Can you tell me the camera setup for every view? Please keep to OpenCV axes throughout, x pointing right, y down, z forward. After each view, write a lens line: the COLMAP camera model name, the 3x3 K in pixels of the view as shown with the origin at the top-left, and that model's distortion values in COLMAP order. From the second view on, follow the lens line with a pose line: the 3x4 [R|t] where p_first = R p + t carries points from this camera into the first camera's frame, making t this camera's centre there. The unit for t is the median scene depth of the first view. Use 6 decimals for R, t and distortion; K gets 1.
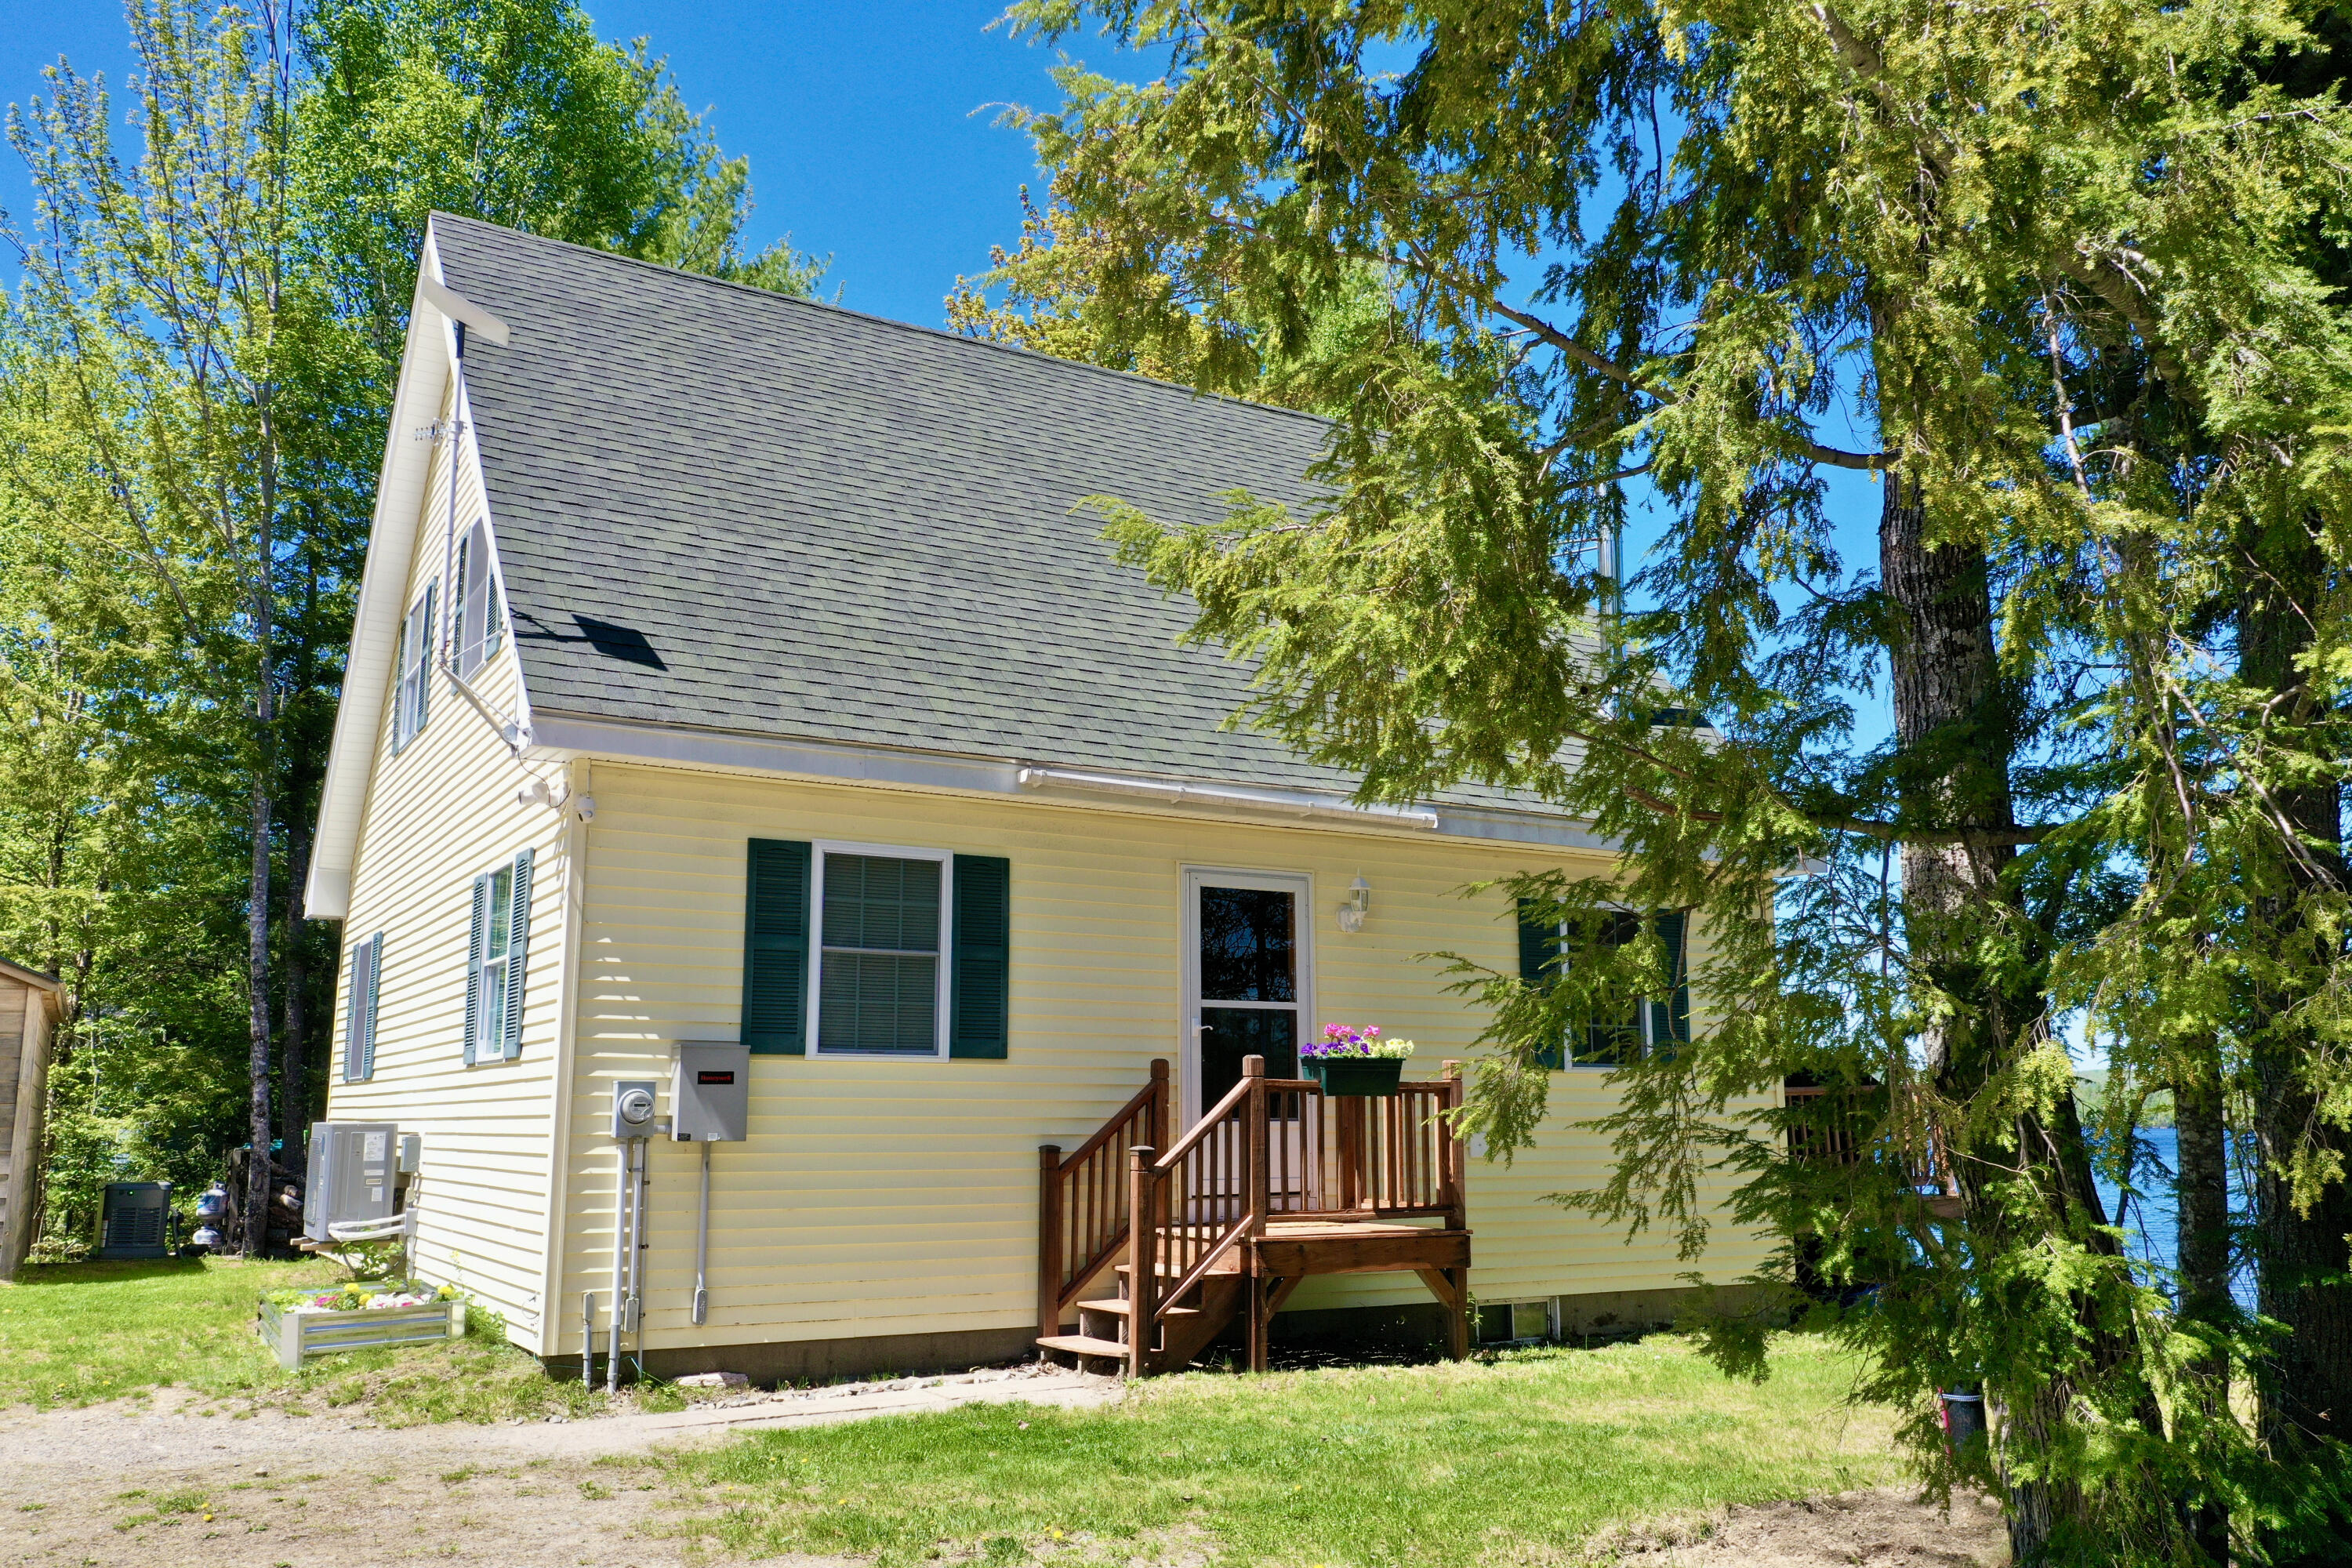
lens RADIAL K [[1896.9, 0, 1186.0], [0, 1896.9, 761.6], [0, 0, 1]] dist [0.003564, -0.001241]
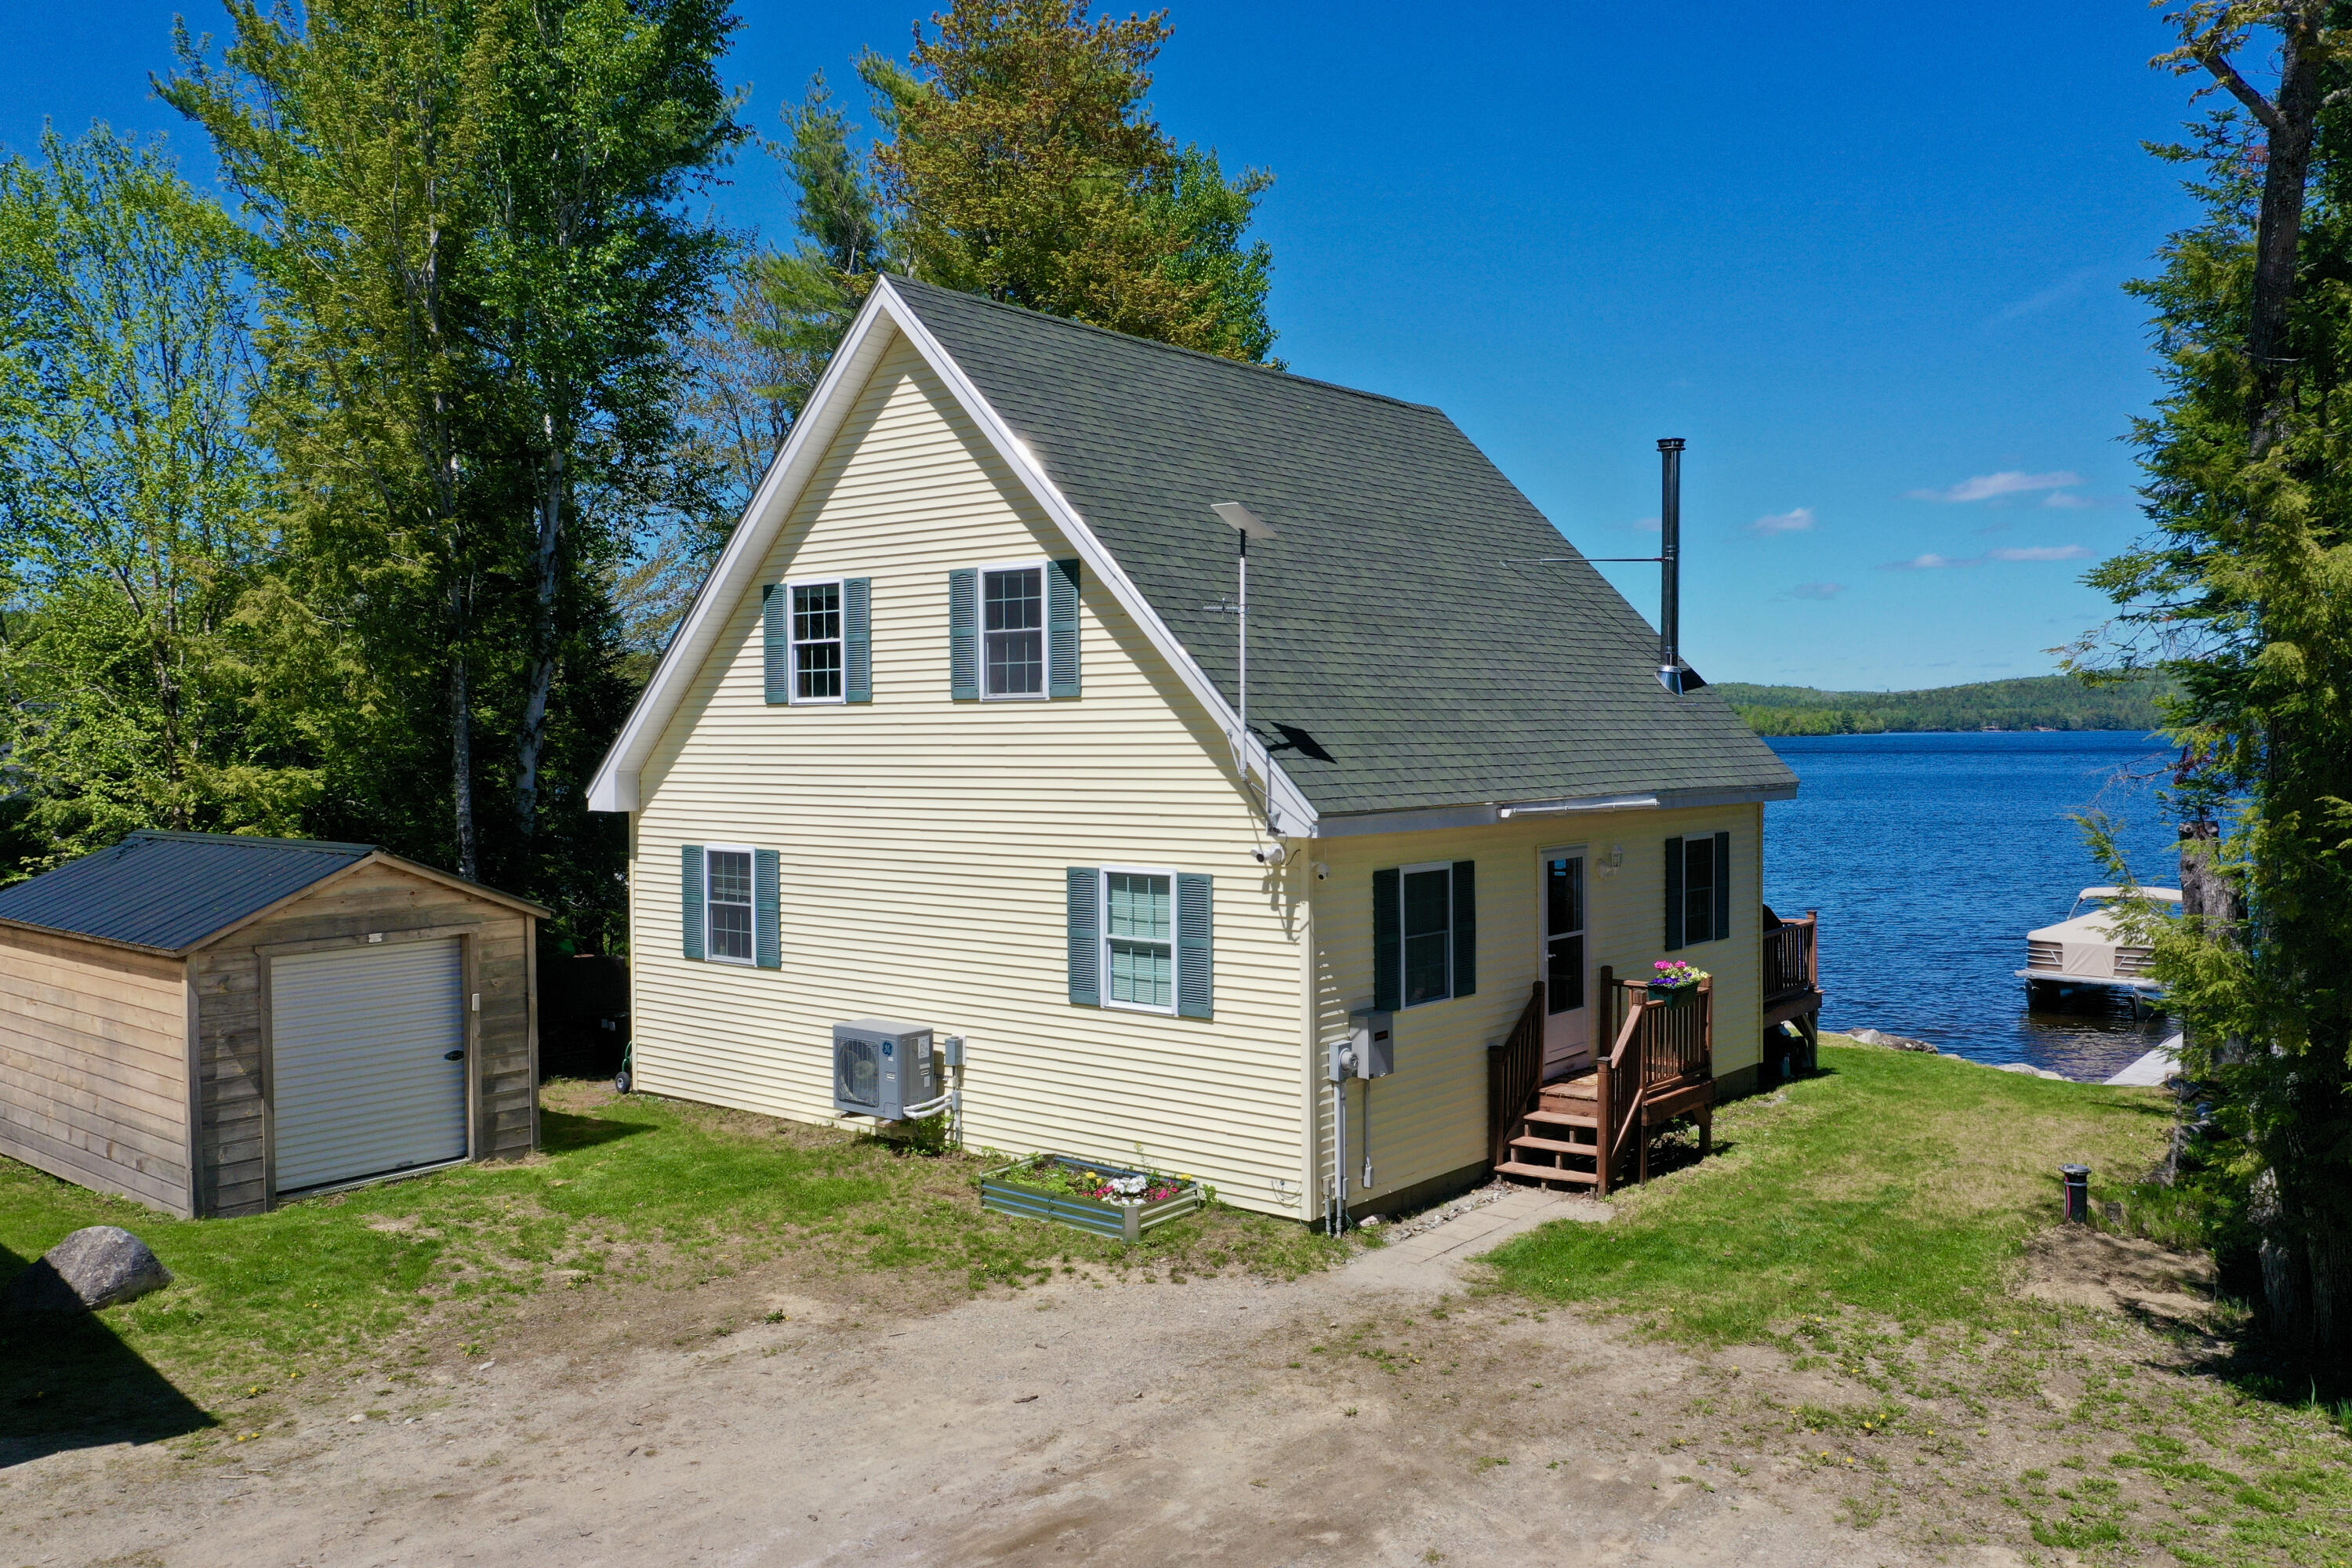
lens RADIAL K [[1886.4, 0, 1176.0], [0, 1886.4, 784.0], [0, 0, 1]] dist [0.024492, 0.000934]
pose [[0.941580, -0.013598, 0.336516, -0.780216], [-0.058007, 0.977705, 0.201813, -0.282032], [-0.331757, -0.209543, 0.919798, -0.262117]]
